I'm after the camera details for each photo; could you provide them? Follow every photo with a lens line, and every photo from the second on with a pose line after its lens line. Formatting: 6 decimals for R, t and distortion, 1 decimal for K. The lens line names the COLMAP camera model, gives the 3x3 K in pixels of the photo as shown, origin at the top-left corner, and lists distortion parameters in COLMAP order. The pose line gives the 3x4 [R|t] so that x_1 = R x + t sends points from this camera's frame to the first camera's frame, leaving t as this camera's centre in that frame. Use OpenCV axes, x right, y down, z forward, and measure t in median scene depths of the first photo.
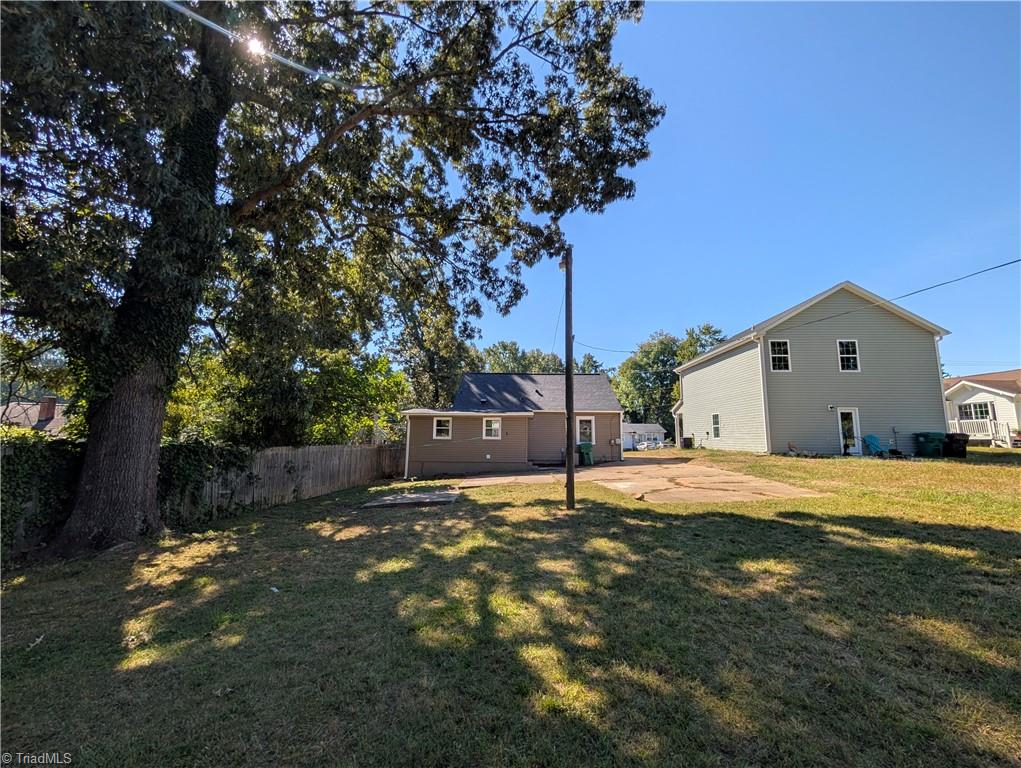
lens RADIAL K [[387.4, 0, 512.5], [0, 387.4, 385.3], [0, 0, 1]] dist [0.000573, 0.000005]
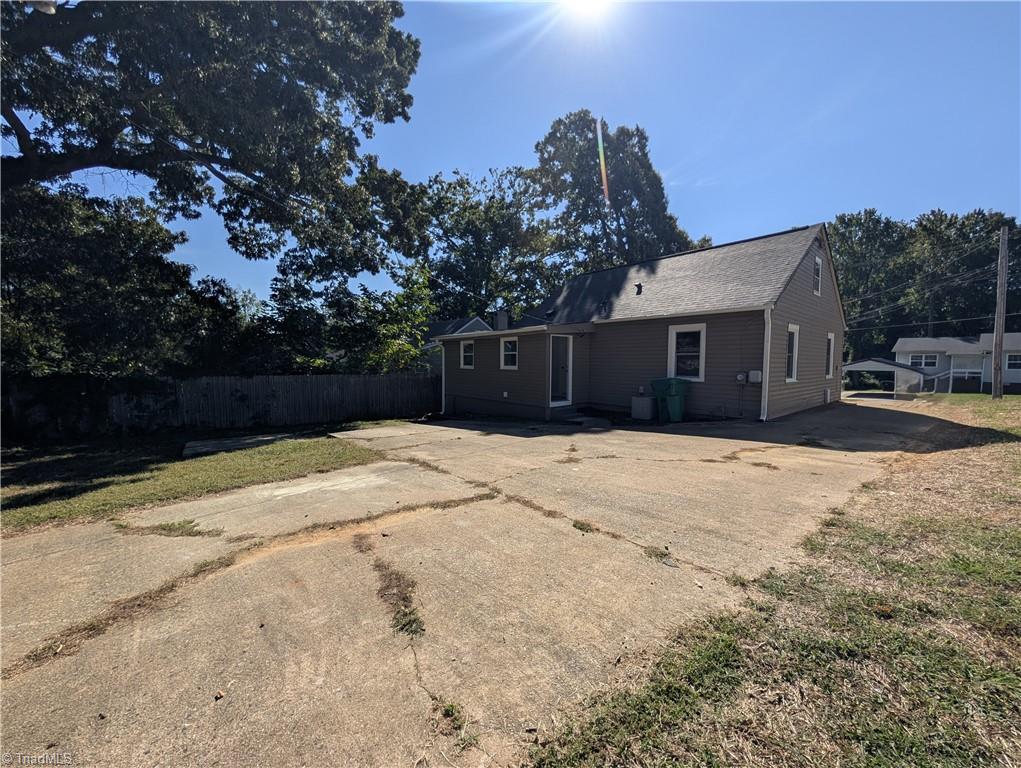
lens RADIAL K [[387.4, 0, 512.5], [0, 387.4, 385.3], [0, 0, 1]] dist [0.000573, 0.000005]
pose [[0.691200, 0.036619, -0.721735, 0.426361], [0.091840, 0.986166, 0.137990, 0.072564], [0.716804, -0.161663, 0.678275, 0.535082]]
